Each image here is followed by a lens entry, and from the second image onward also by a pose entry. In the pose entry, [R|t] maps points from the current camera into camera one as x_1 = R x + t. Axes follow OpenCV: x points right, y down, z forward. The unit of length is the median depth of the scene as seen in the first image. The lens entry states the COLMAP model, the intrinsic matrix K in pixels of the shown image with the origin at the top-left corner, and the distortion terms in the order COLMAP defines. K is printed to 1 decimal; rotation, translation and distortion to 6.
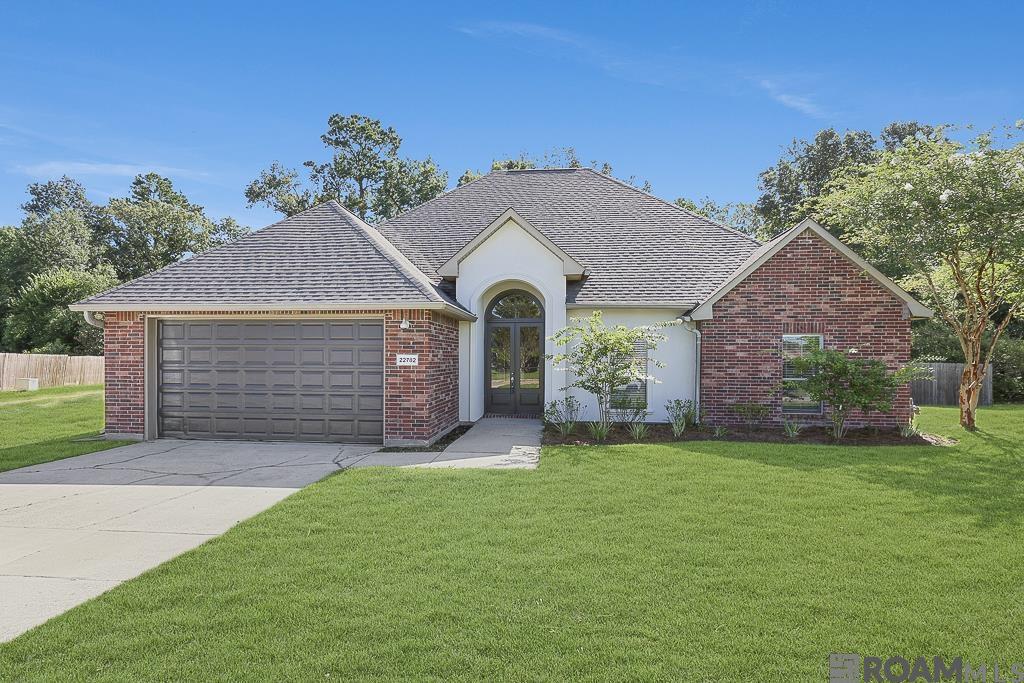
lens RADIAL K [[462.7, 0, 511.2], [0, 462.7, 357.1], [0, 0, 1]] dist [-0.000007, 0.000268]
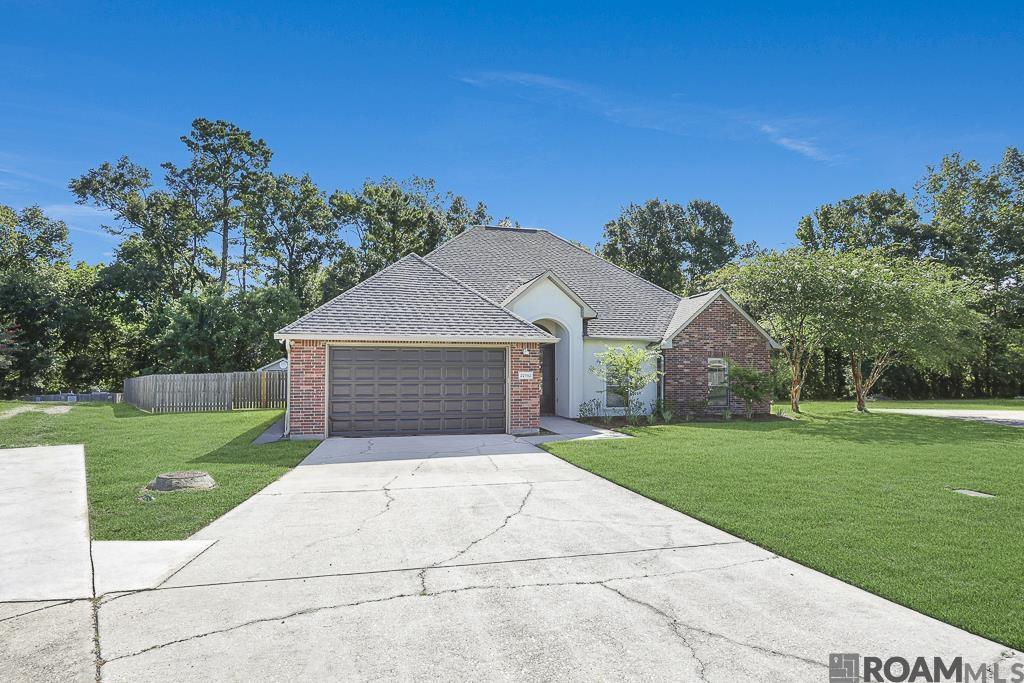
lens RADIAL K [[439.7, 0, 486.3], [0, 439.7, 352.2], [0, 0, 1]] dist [0.003390, 0.000369]
pose [[0.958685, 0.008608, 0.284341, -0.602268], [0.002897, 0.999195, -0.040015, -0.010137], [-0.284457, 0.039186, 0.957888, -0.265438]]
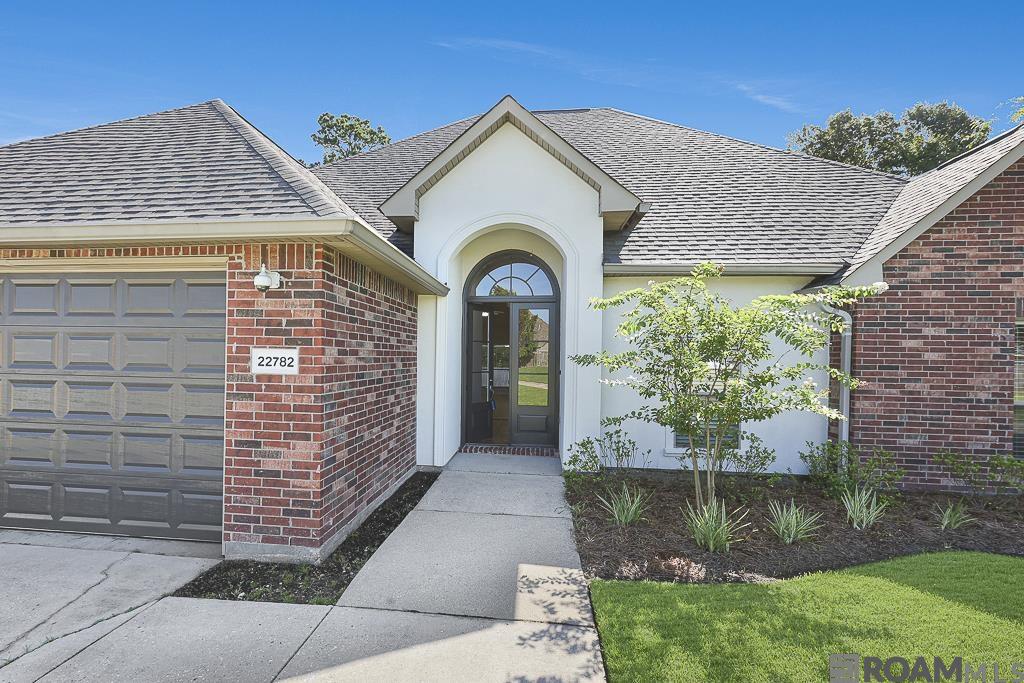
lens RADIAL K [[439.7, 0, 486.3], [0, 439.7, 352.2], [0, 0, 1]] dist [0.003390, 0.000369]
pose [[0.999672, 0.010479, -0.023365, -0.012793], [-0.010674, 0.999909, -0.008225, -0.000991], [0.023277, 0.008472, 0.999693, 0.472137]]
